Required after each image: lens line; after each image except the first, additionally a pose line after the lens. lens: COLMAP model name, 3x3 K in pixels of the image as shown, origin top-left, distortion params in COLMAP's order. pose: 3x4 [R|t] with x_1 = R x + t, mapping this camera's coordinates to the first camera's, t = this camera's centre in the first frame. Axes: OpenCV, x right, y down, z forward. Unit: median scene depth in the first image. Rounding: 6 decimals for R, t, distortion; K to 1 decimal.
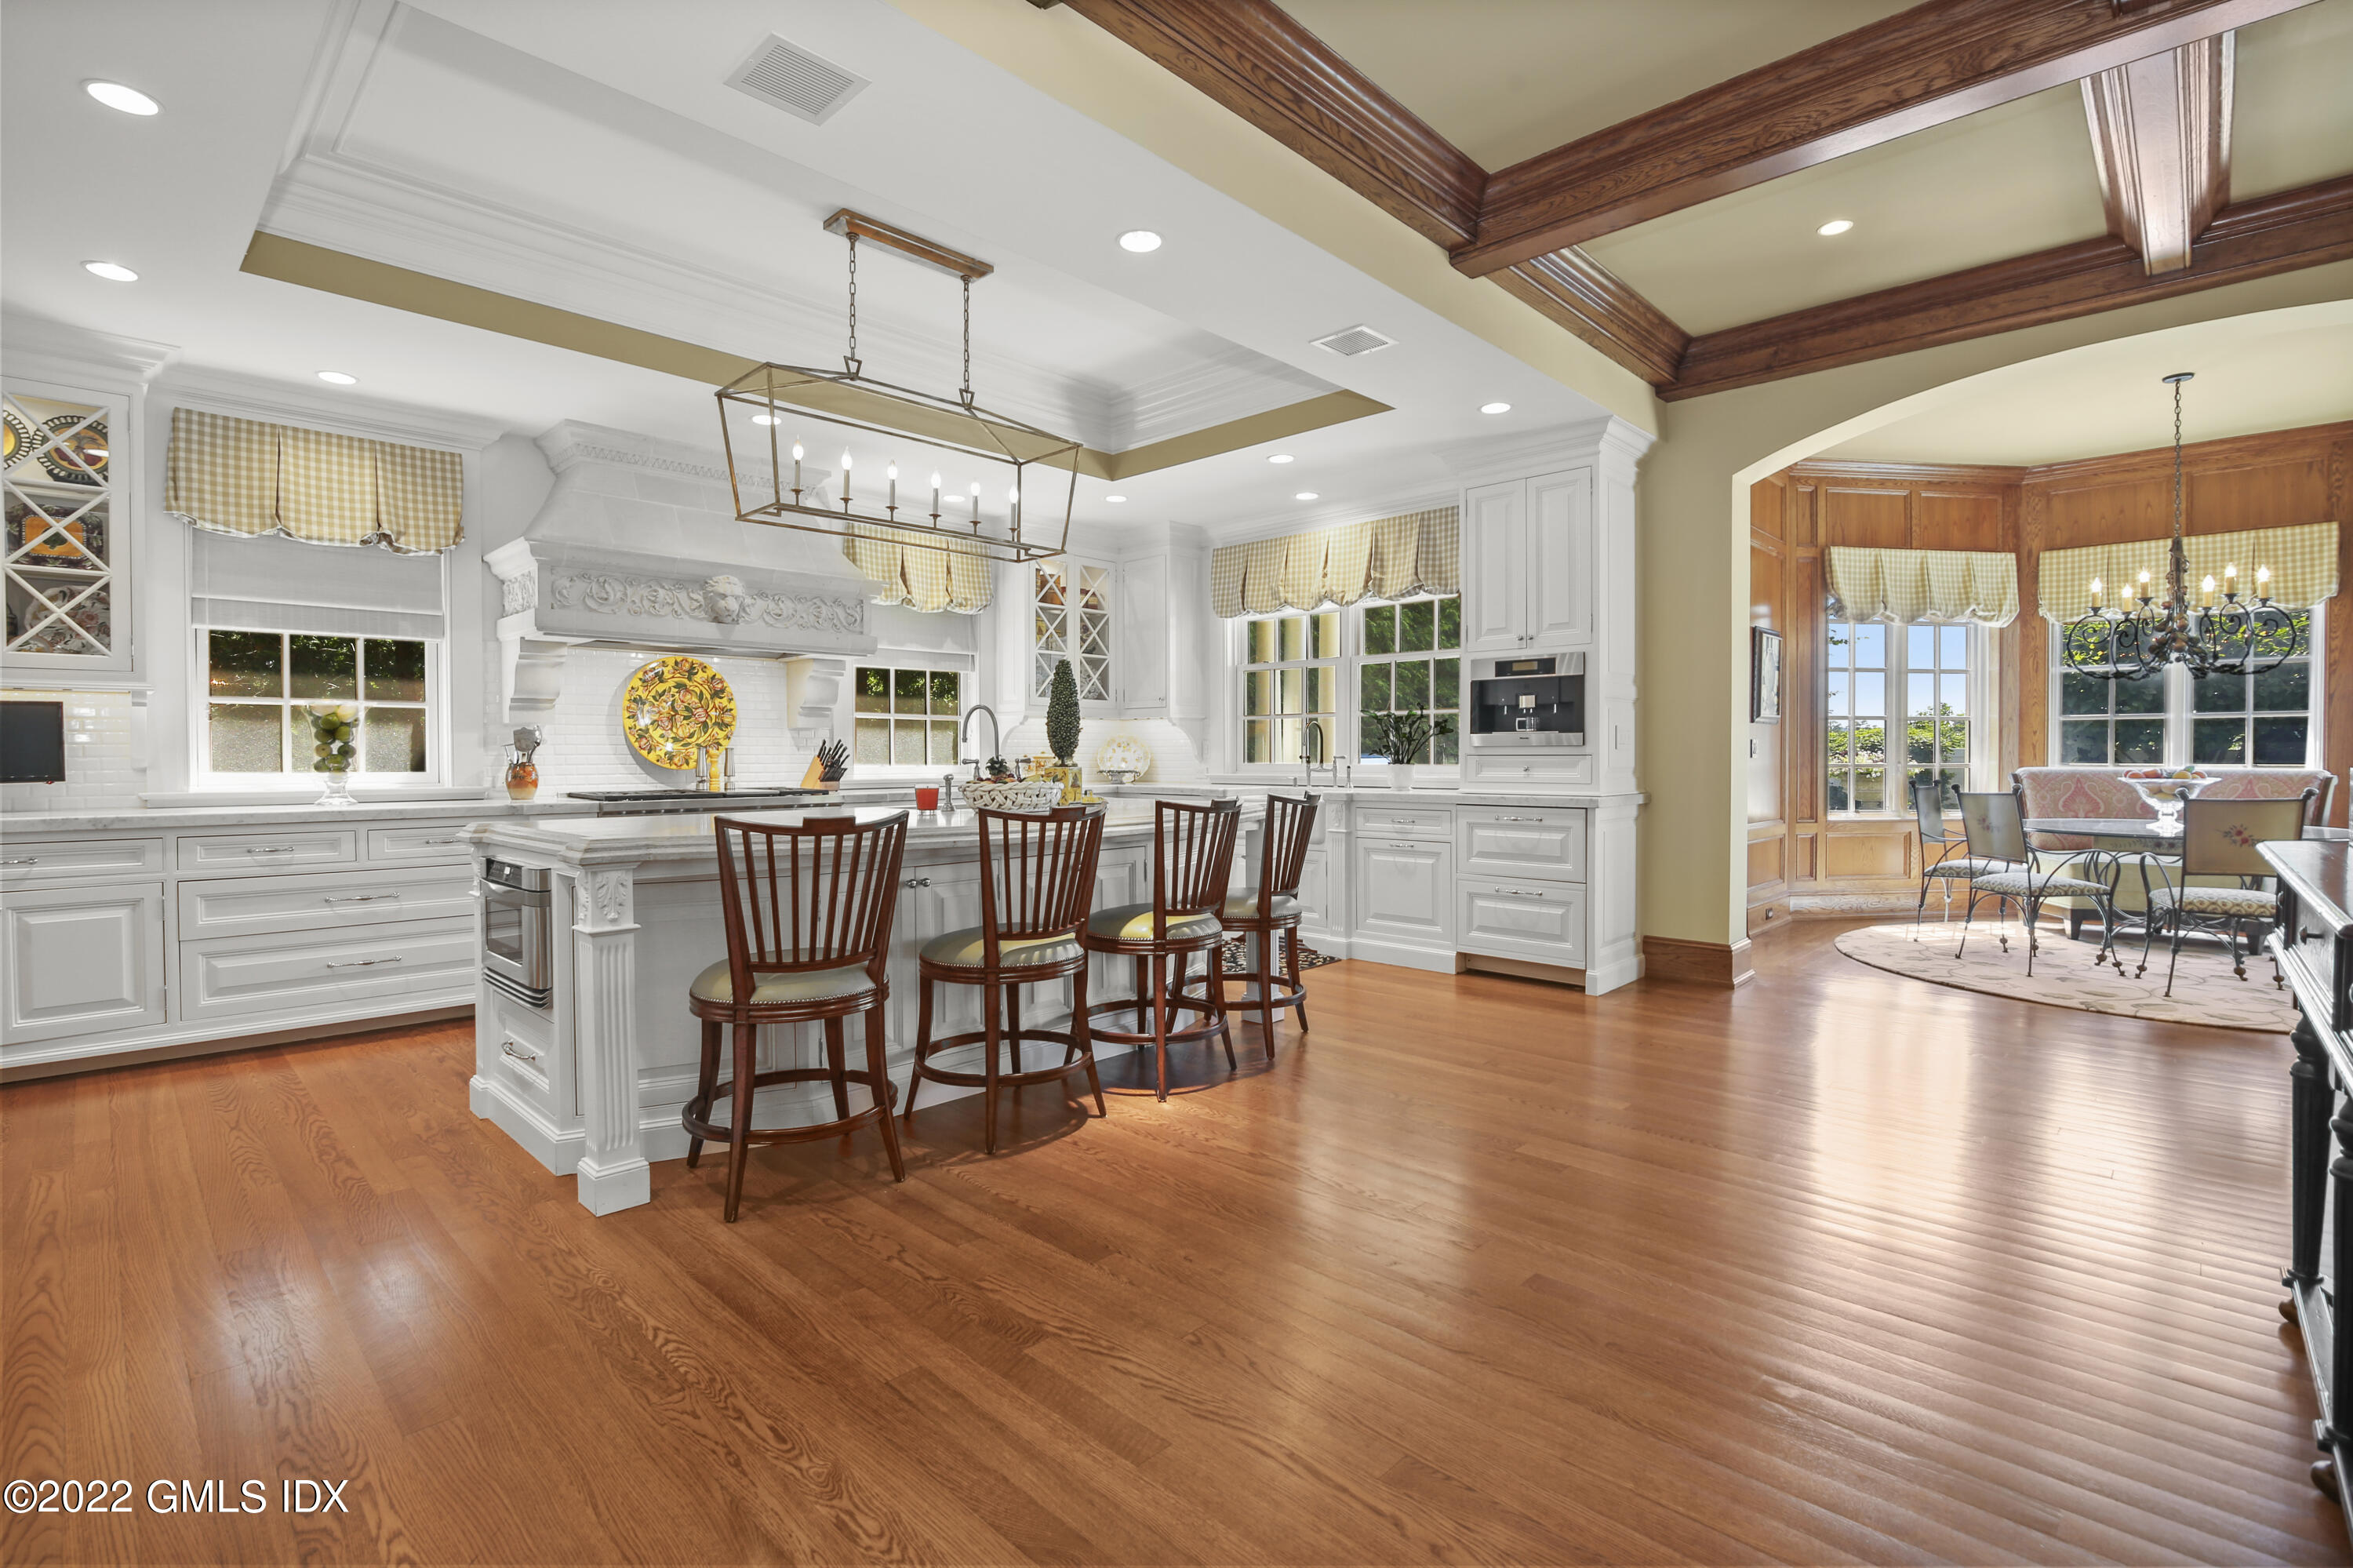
lens RADIAL K [[1088.5, 0, 1191.6], [0, 1088.5, 781.4], [0, 0, 1]] dist [-0.017477, -0.000408]
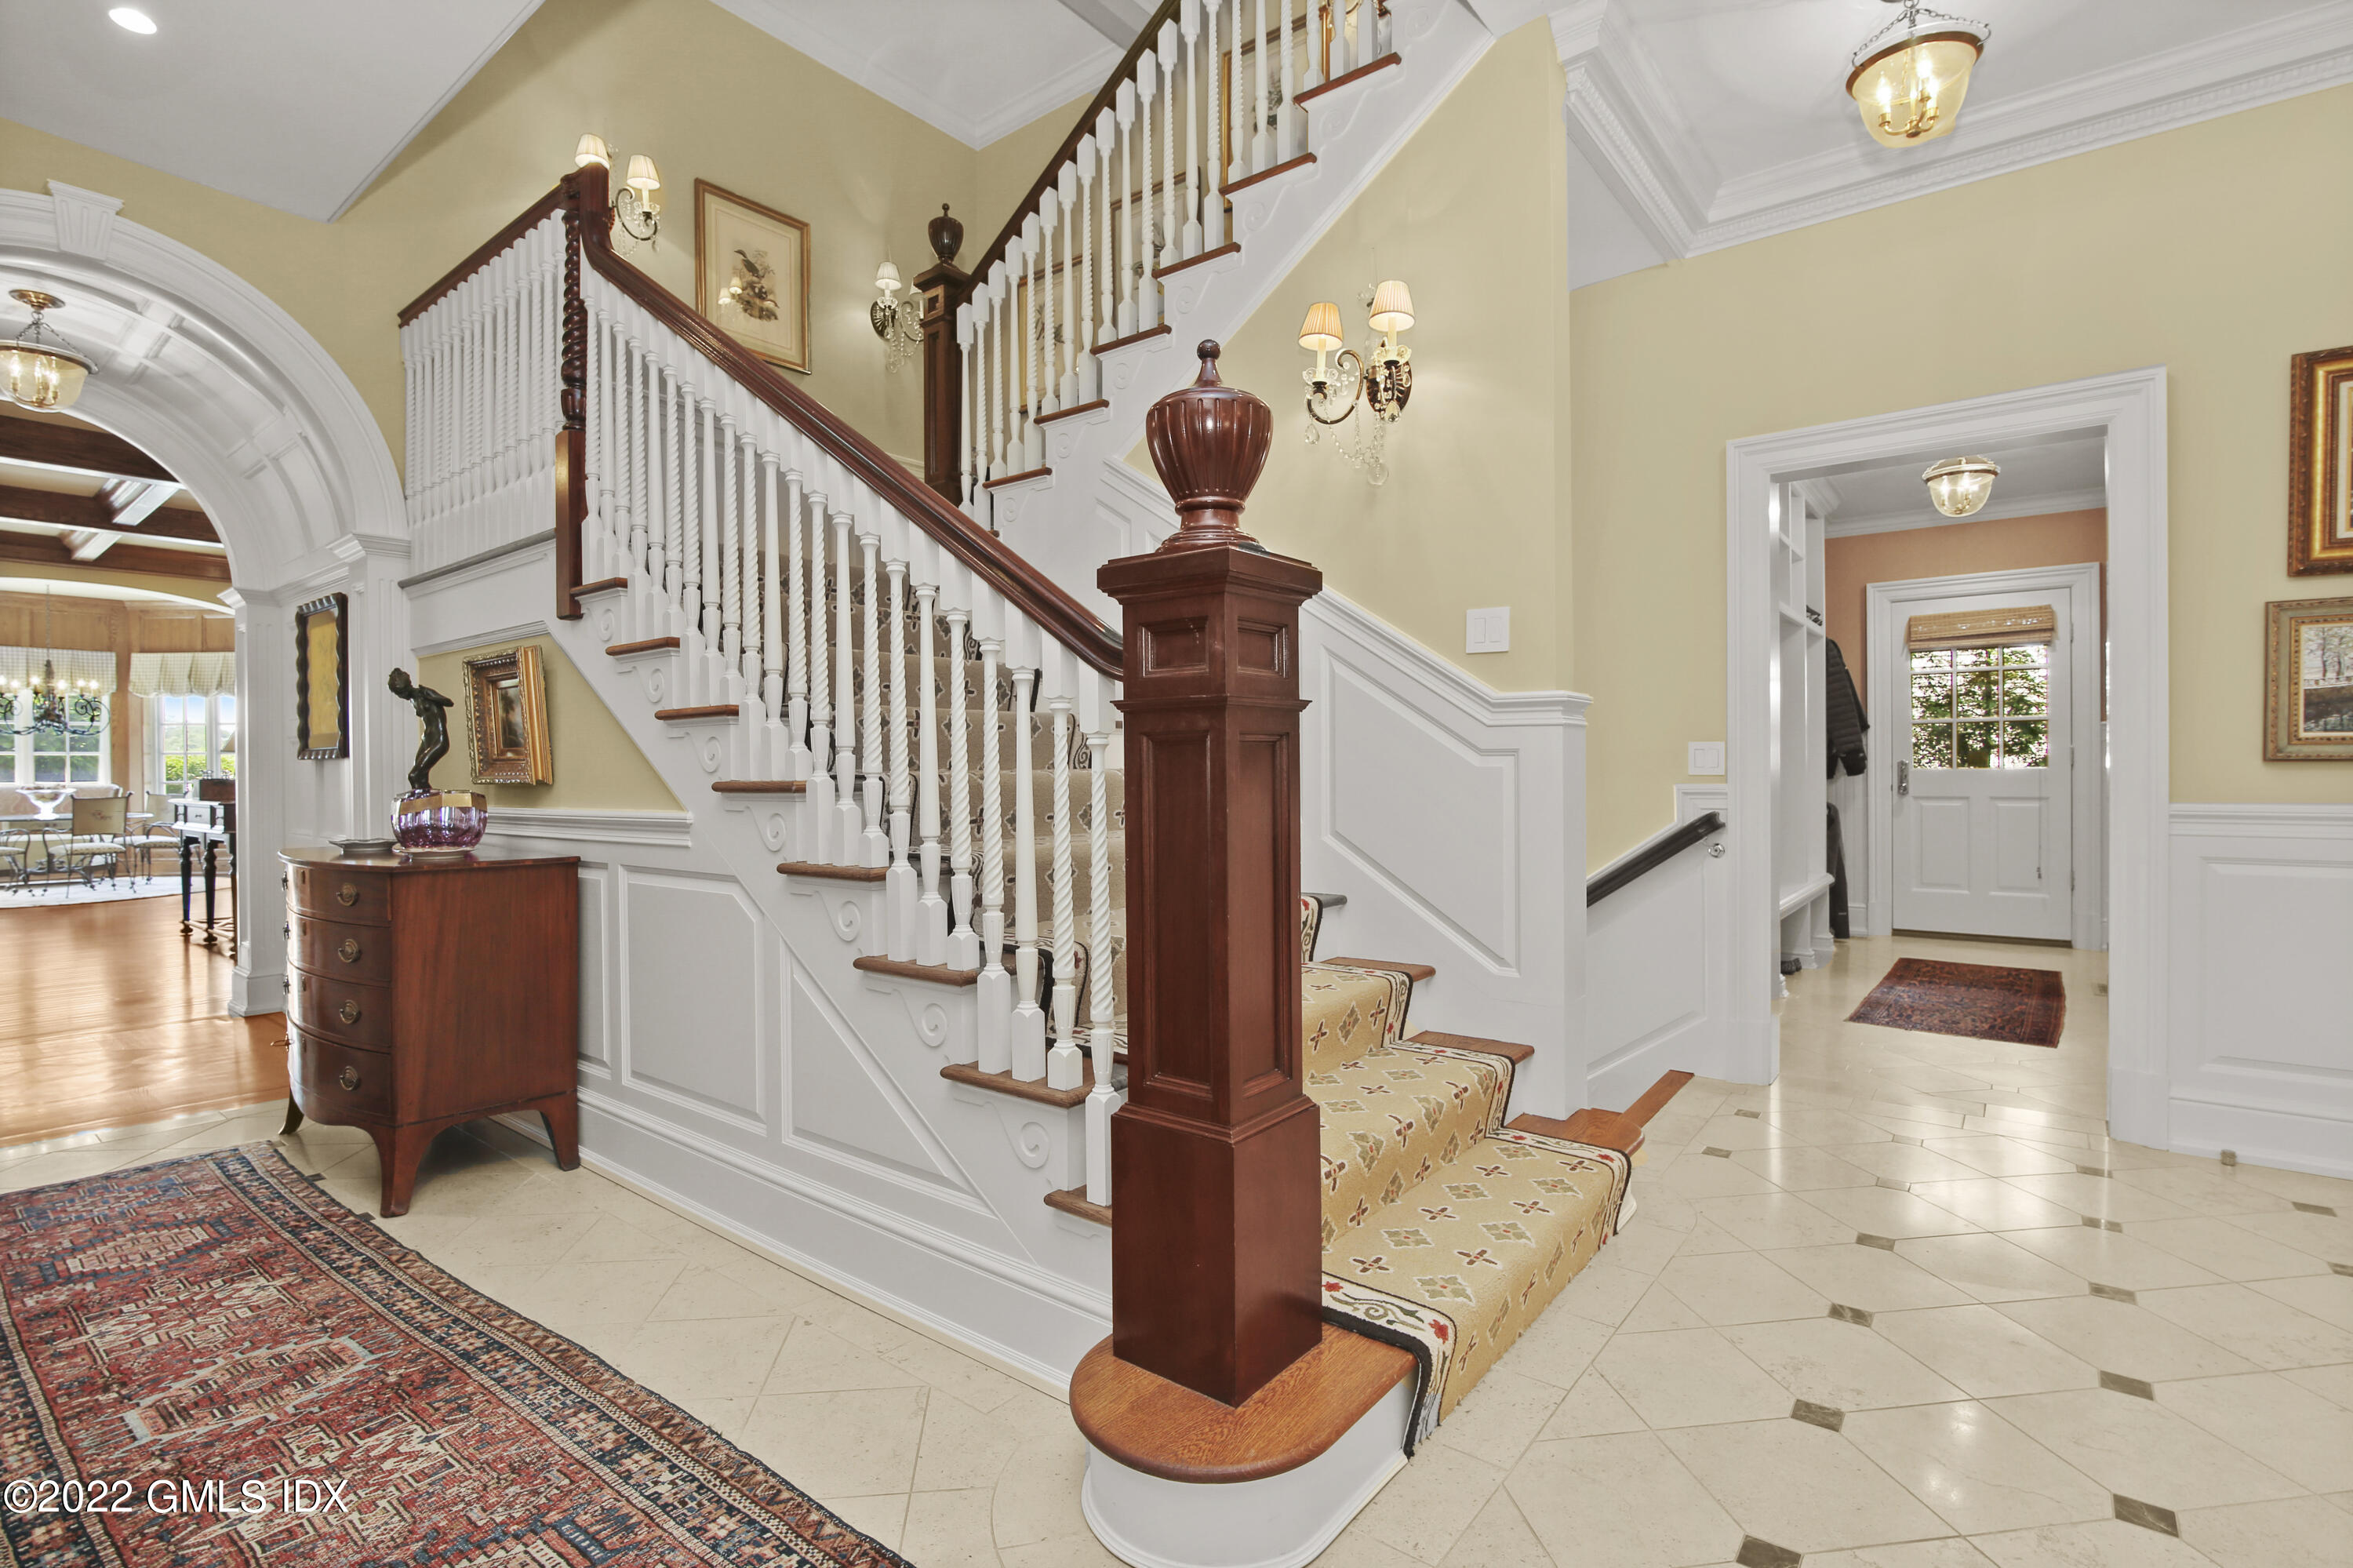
lens RADIAL K [[1088.5, 0, 1125.1], [0, 1088.5, 769.2], [0, 0, 1]] dist [-0.017477, -0.000408]
pose [[-0.070923, -0.001325, 0.997481, -1.076831], [0.035511, 0.999362, 0.003852, 0.021243], [-0.996850, 0.035695, -0.070830, -0.732559]]
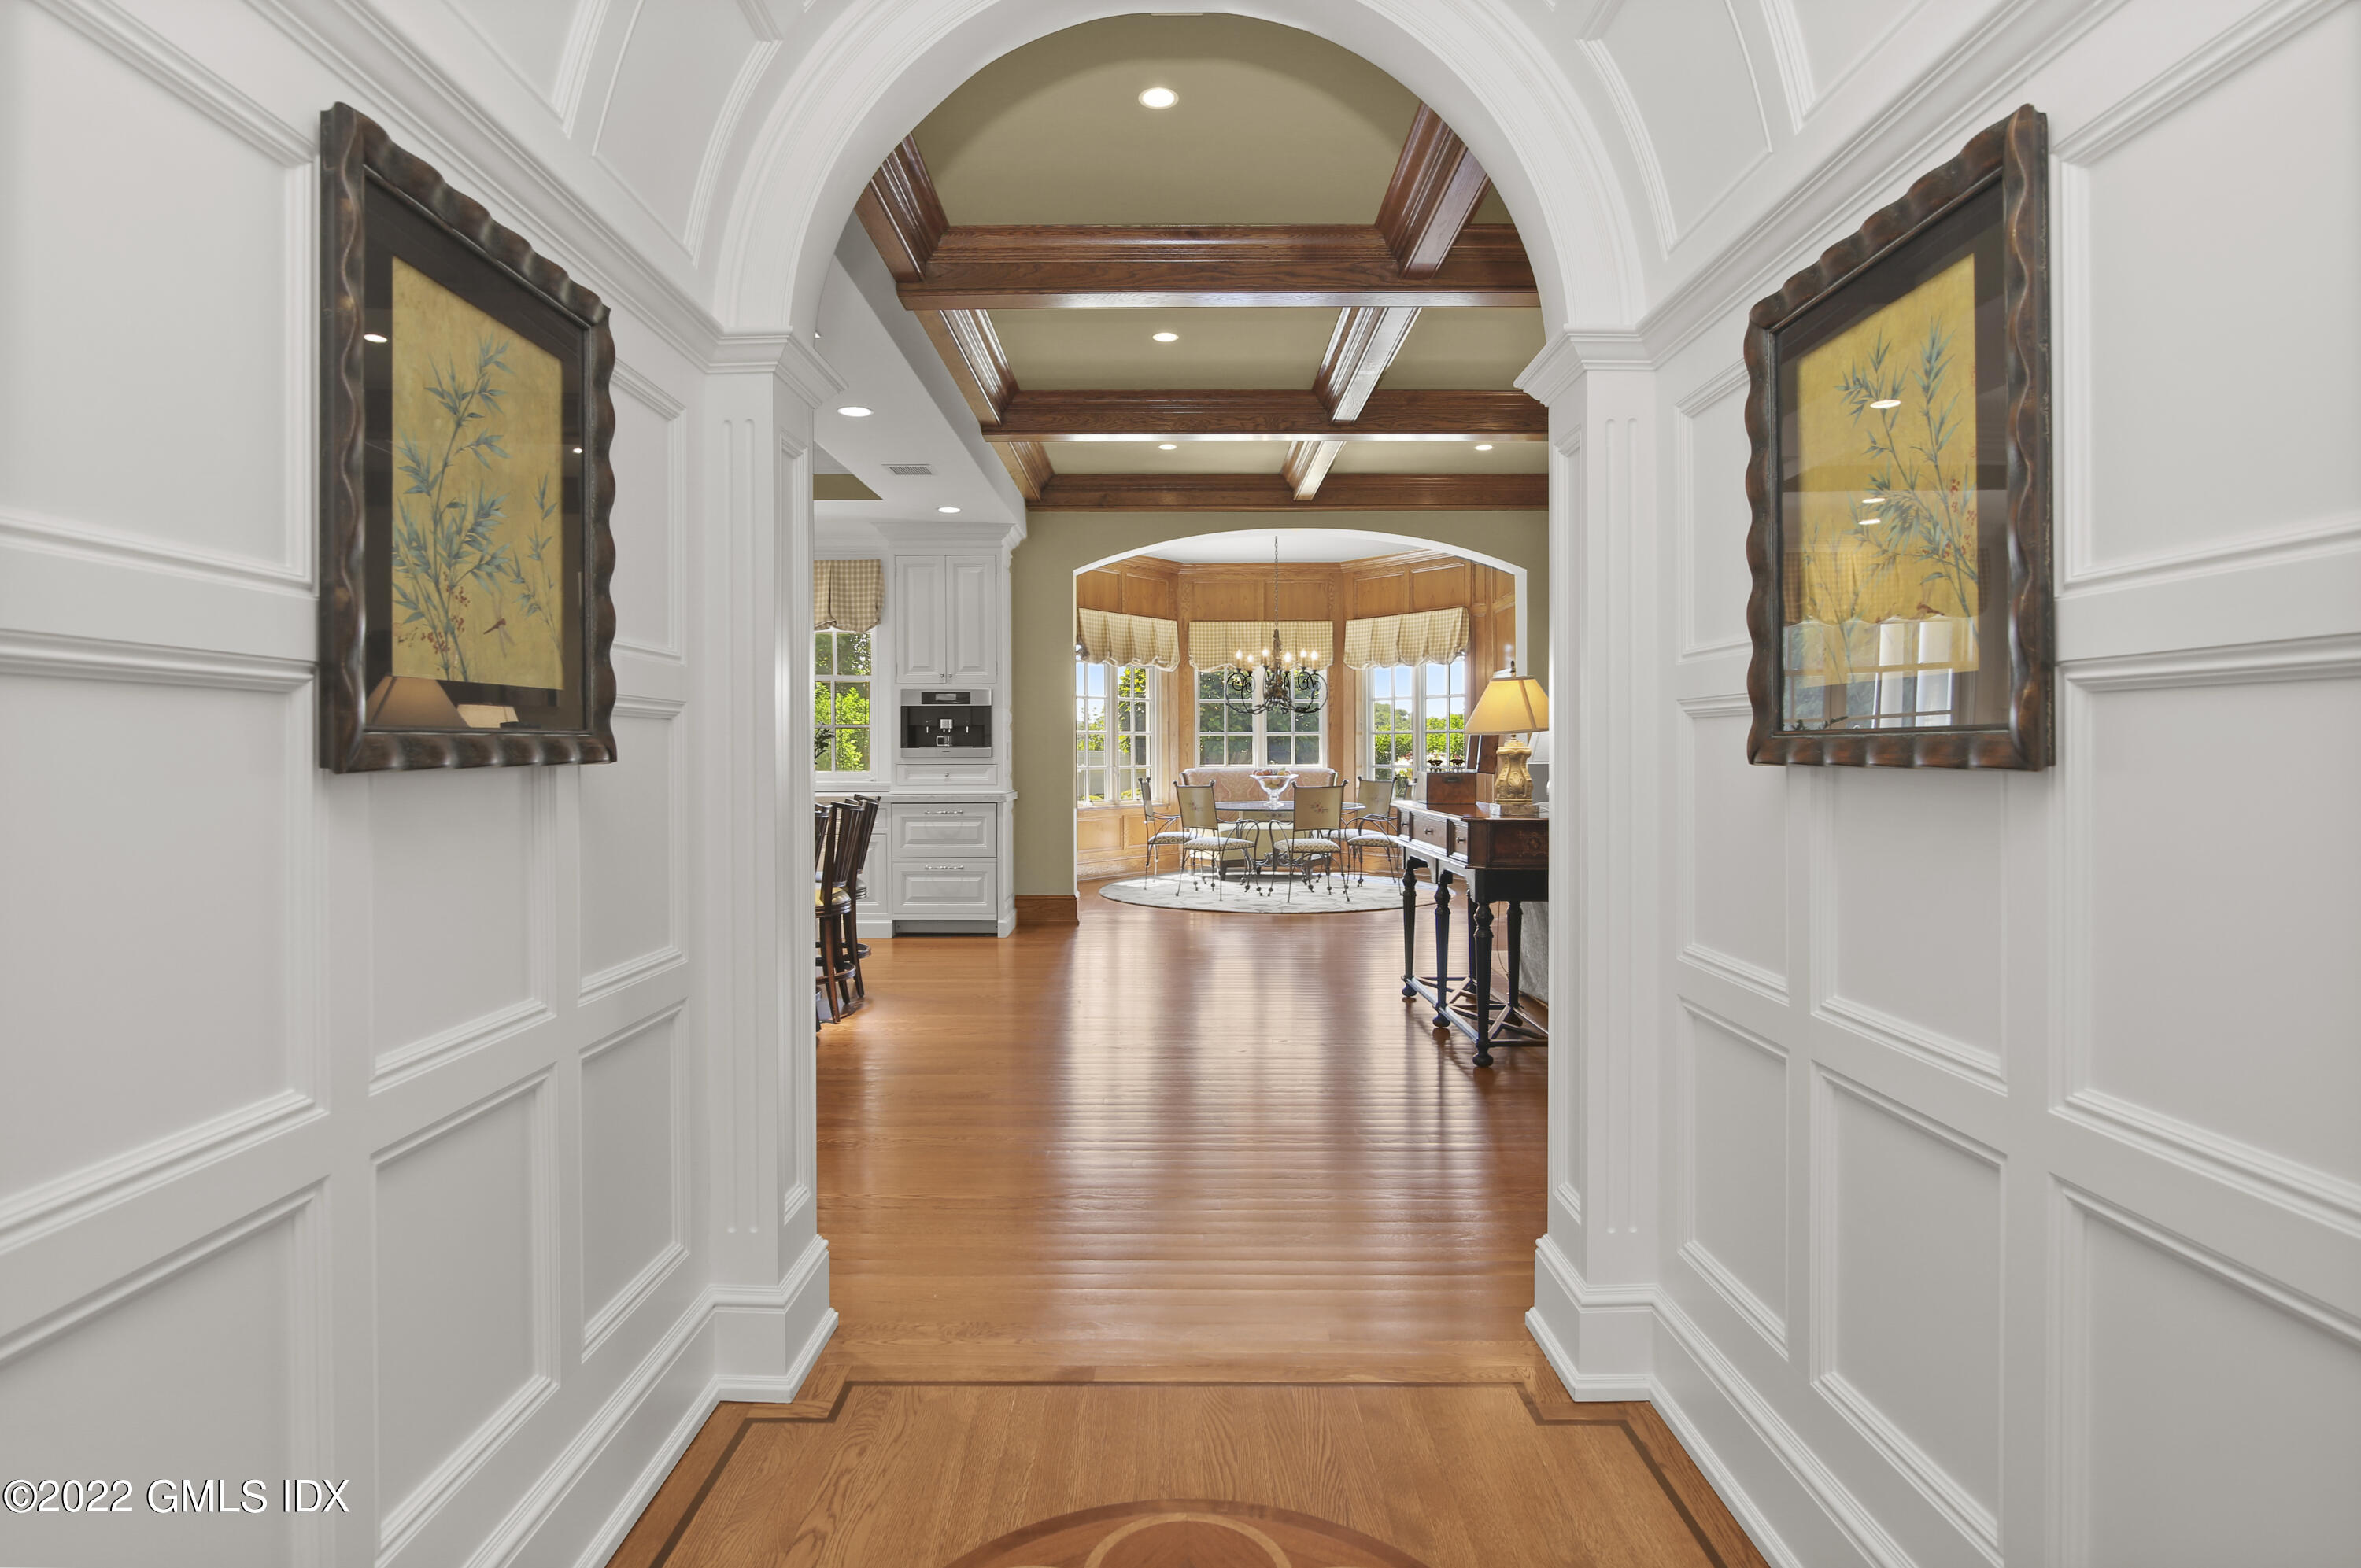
lens RADIAL K [[1259.5, 0, 1166.7], [0, 1259.5, 764.6], [0, 0, 1]] dist [-0.000219, -0.000003]
pose [[0.727474, -0.008640, 0.686081, -0.542759], [0.020000, 0.999763, -0.008617, -0.005070], [-0.685844, 0.019990, 0.727474, -0.294948]]
